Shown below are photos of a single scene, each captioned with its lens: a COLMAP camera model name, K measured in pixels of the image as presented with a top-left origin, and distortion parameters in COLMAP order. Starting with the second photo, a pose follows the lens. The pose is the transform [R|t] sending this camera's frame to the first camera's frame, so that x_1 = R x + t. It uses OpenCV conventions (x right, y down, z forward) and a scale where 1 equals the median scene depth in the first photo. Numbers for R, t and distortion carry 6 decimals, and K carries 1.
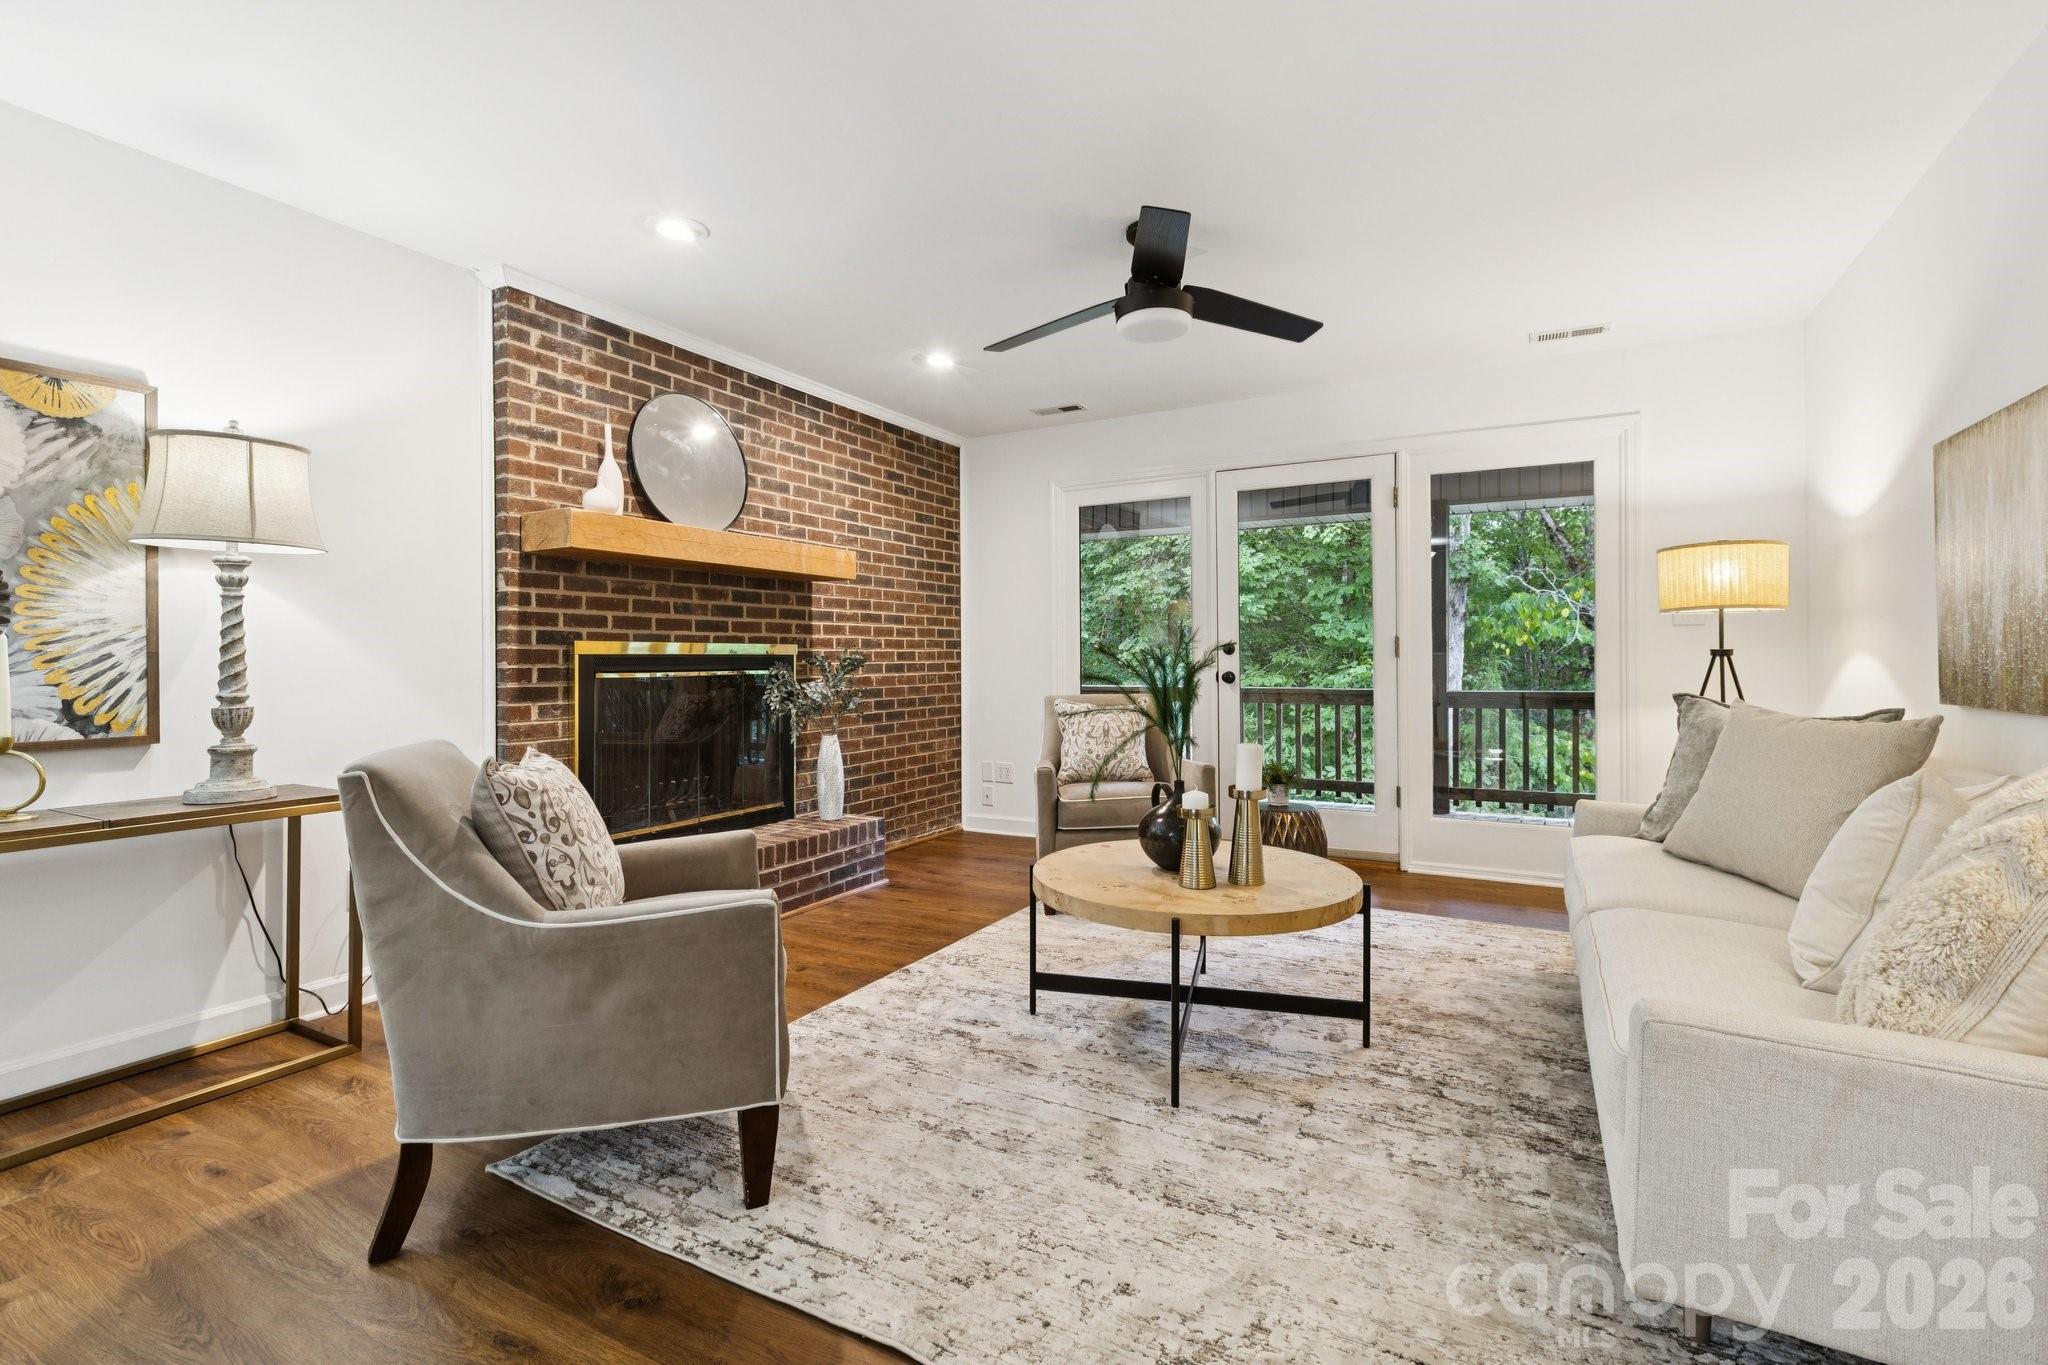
lens RADIAL K [[927.2, 0, 1020.0], [0, 927.2, 646.7], [0, 0, 1]] dist [0.006700, 0.000318]
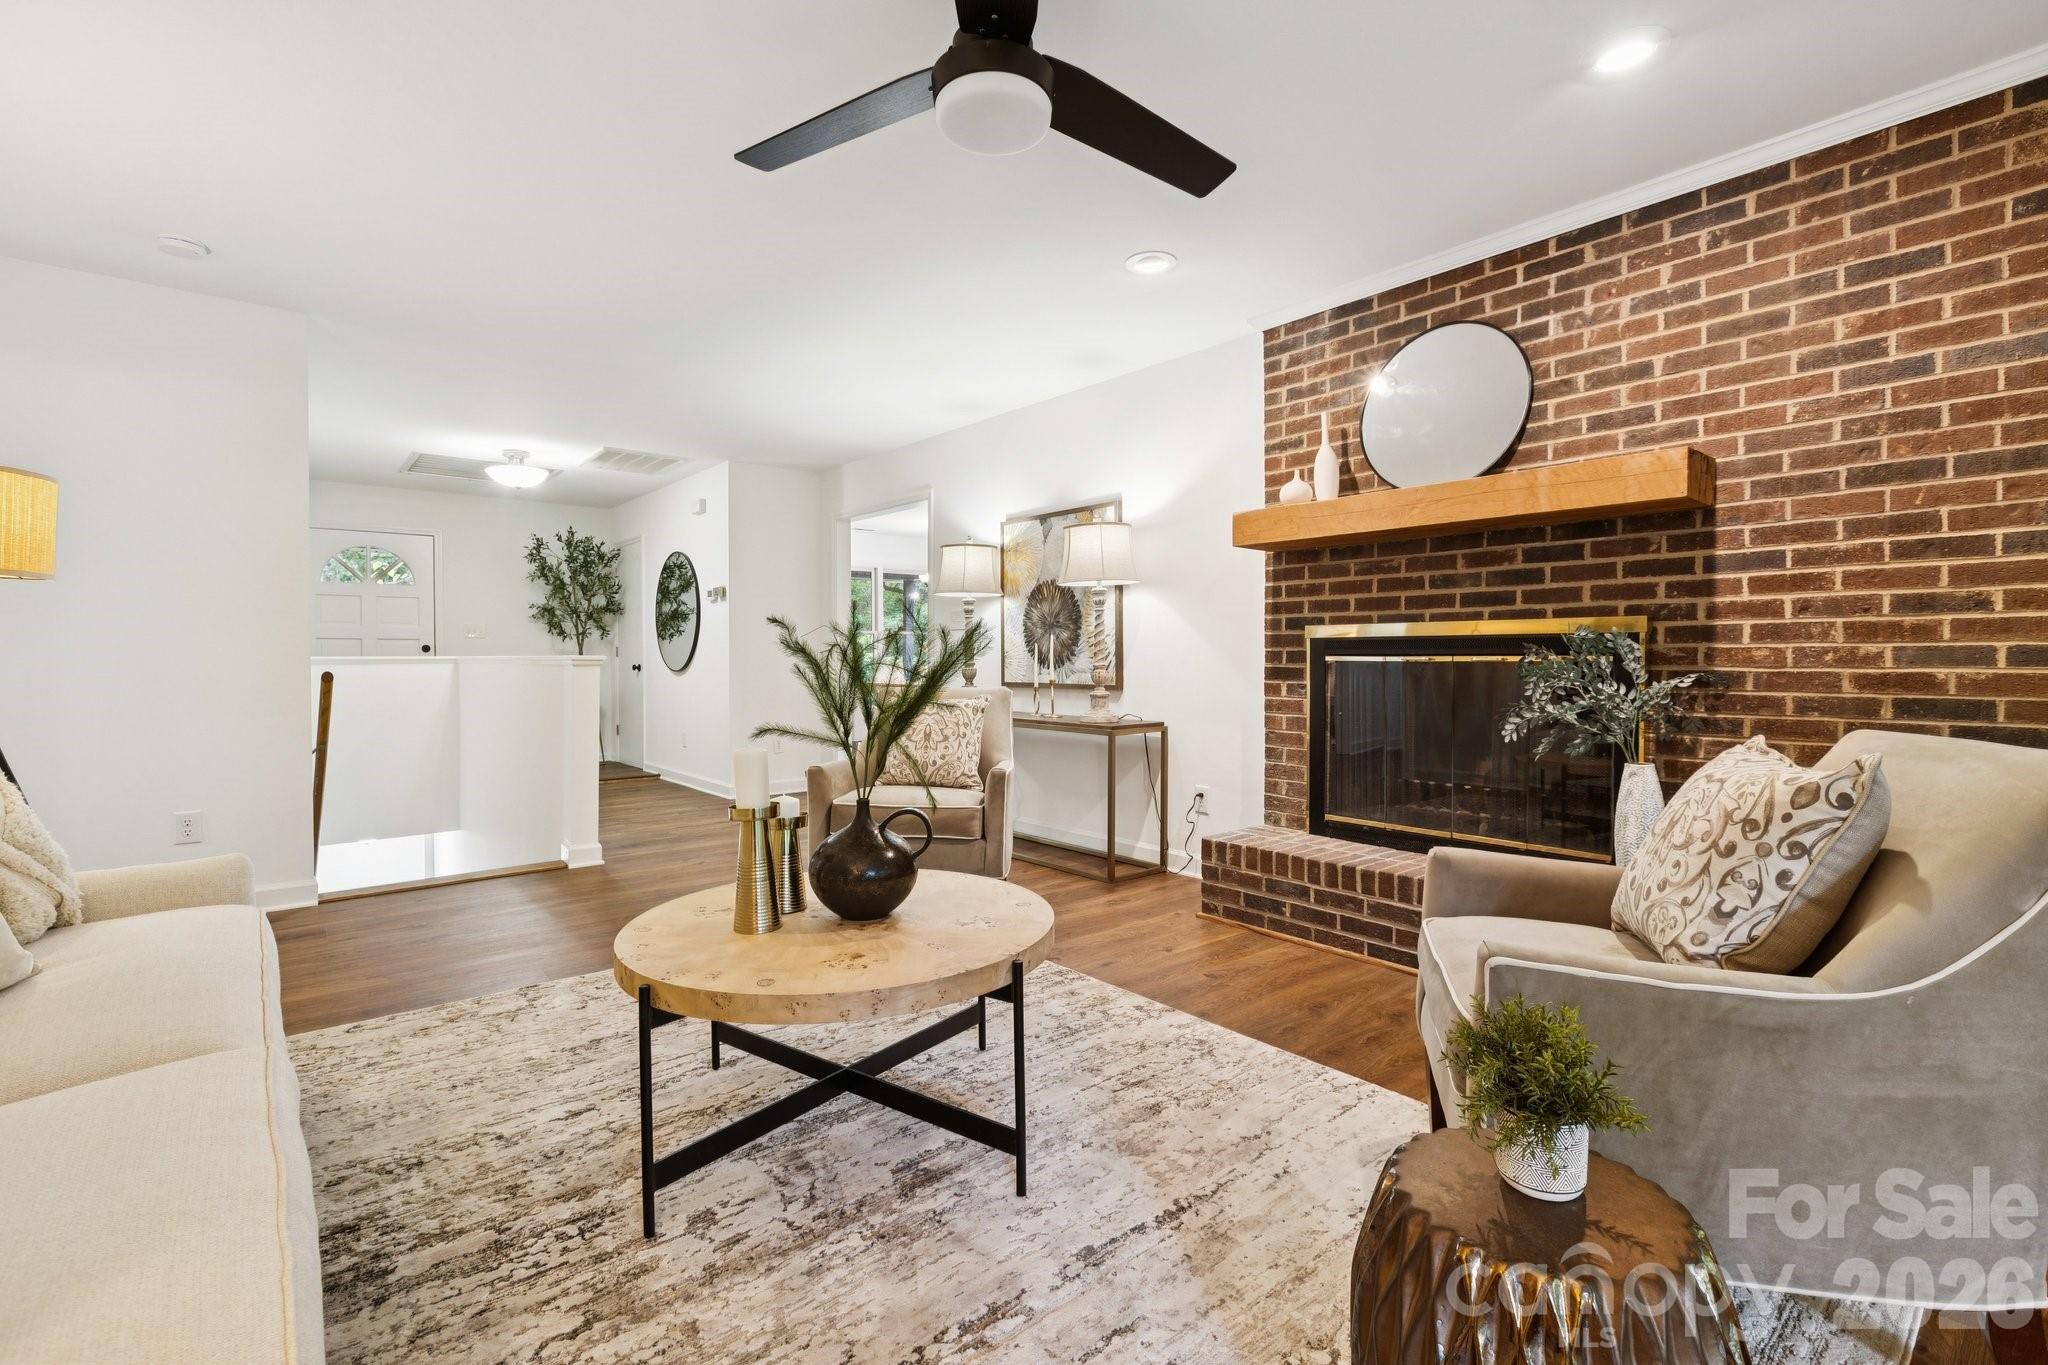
lens RADIAL K [[927.2, 0, 1022.7], [0, 927.2, 654.2], [0, 0, 1]] dist [0.006700, 0.000318]
pose [[-0.353129, 0.005100, -0.935561, 0.638435], [0.018285, 0.999832, -0.001451, 0.021821], [0.935396, -0.017619, -0.353163, 1.063722]]
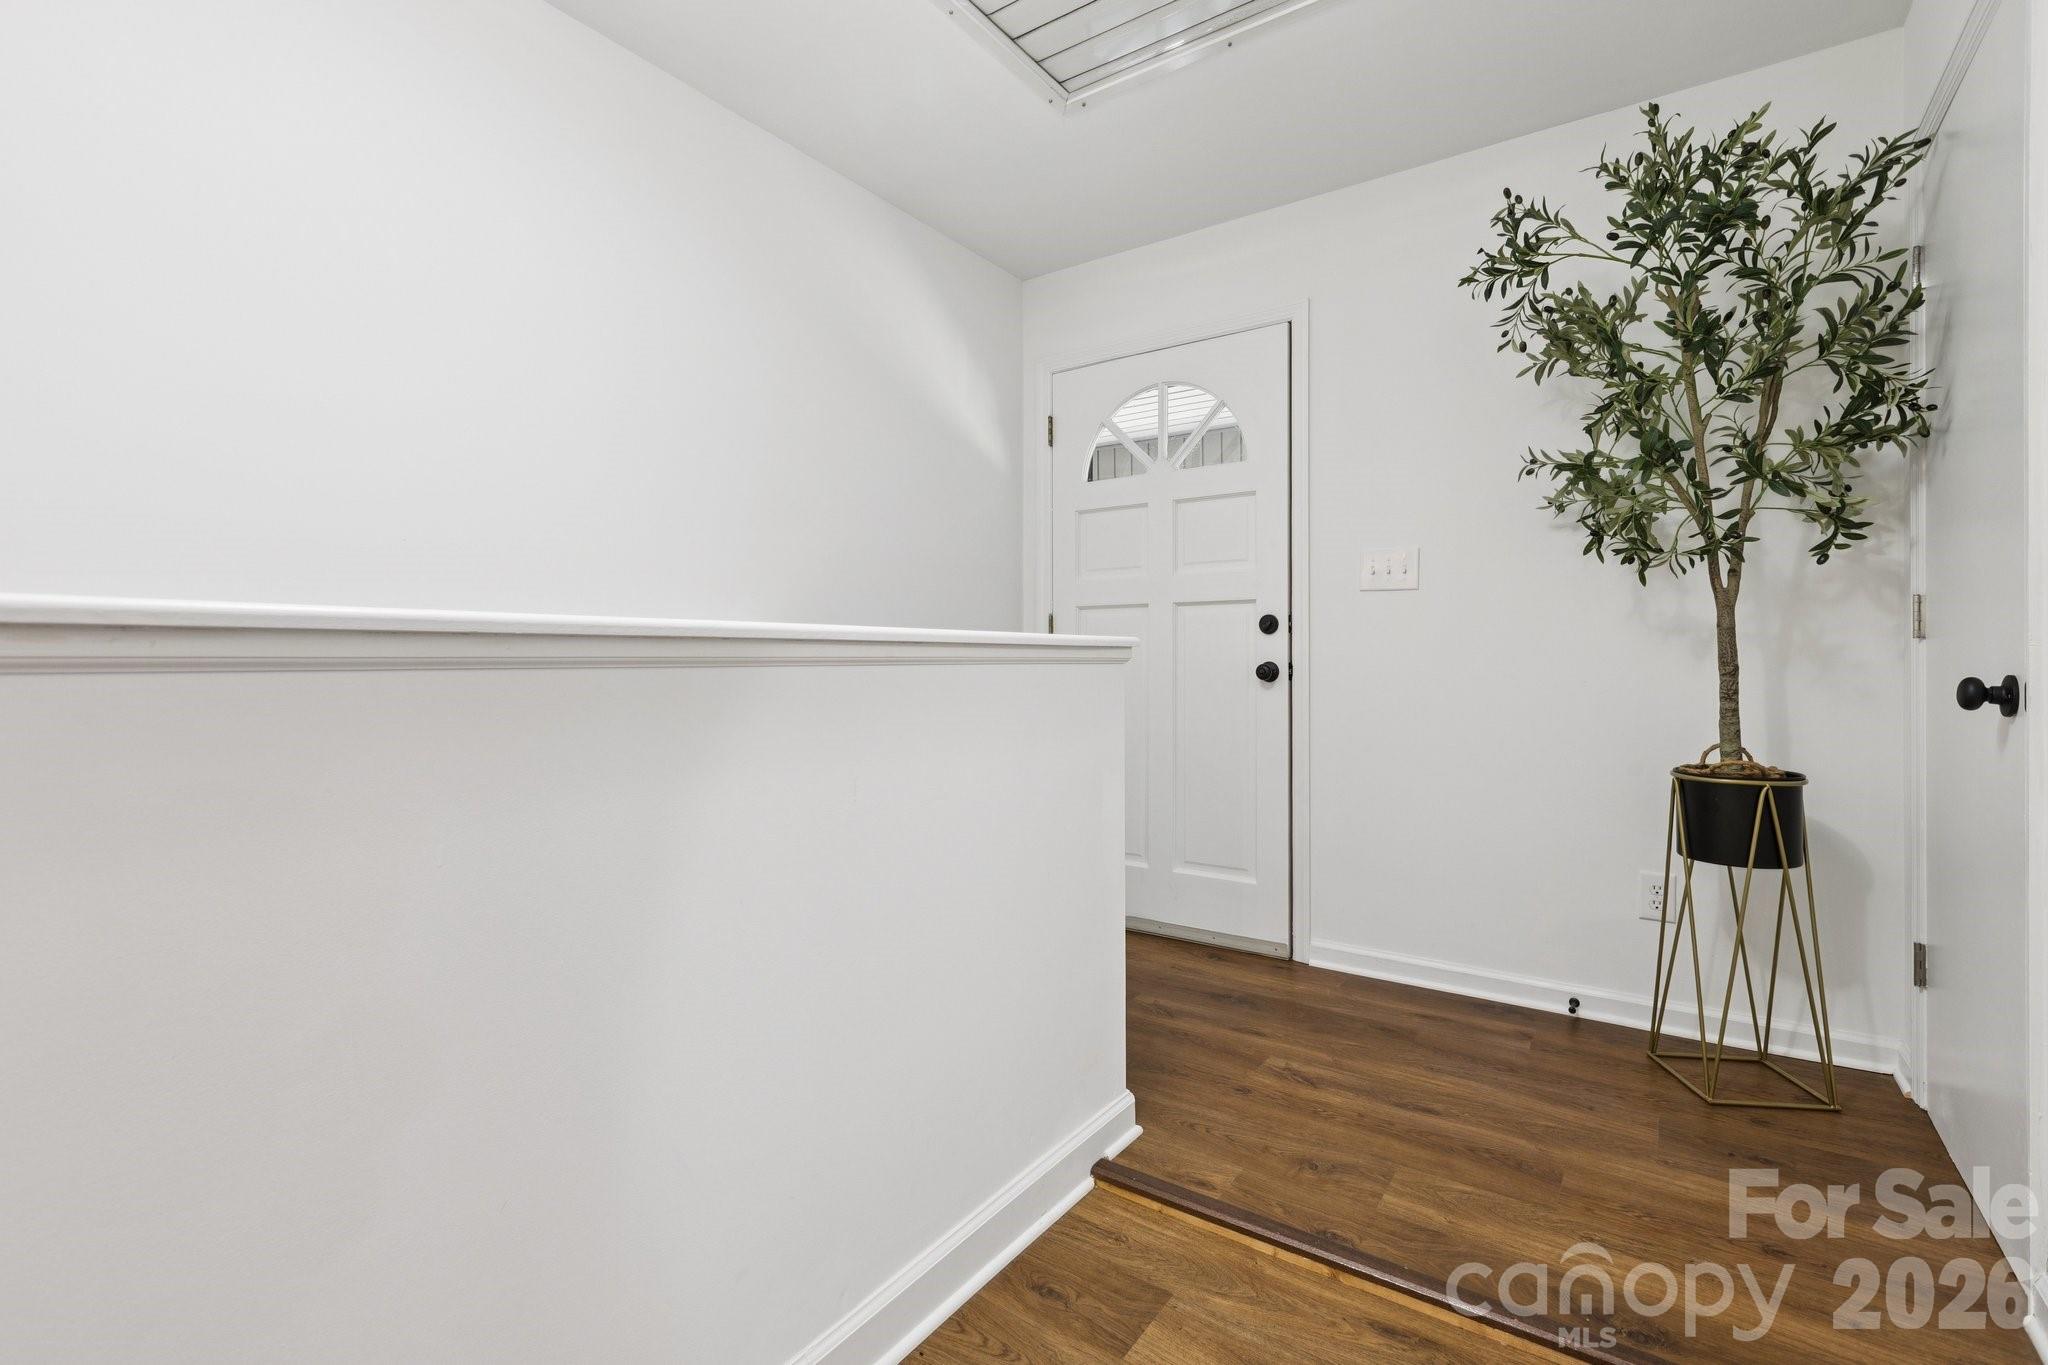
lens RADIAL K [[927.2, 0, 1021.4], [0, 927.2, 668.0], [0, 0, 1]] dist [0.006700, 0.000318]
pose [[-0.993156, 0.001535, 0.116788, -0.817239], [0.000166, 0.999931, -0.011729, 0.027624], [-0.116798, -0.011629, -0.993088, -0.201453]]
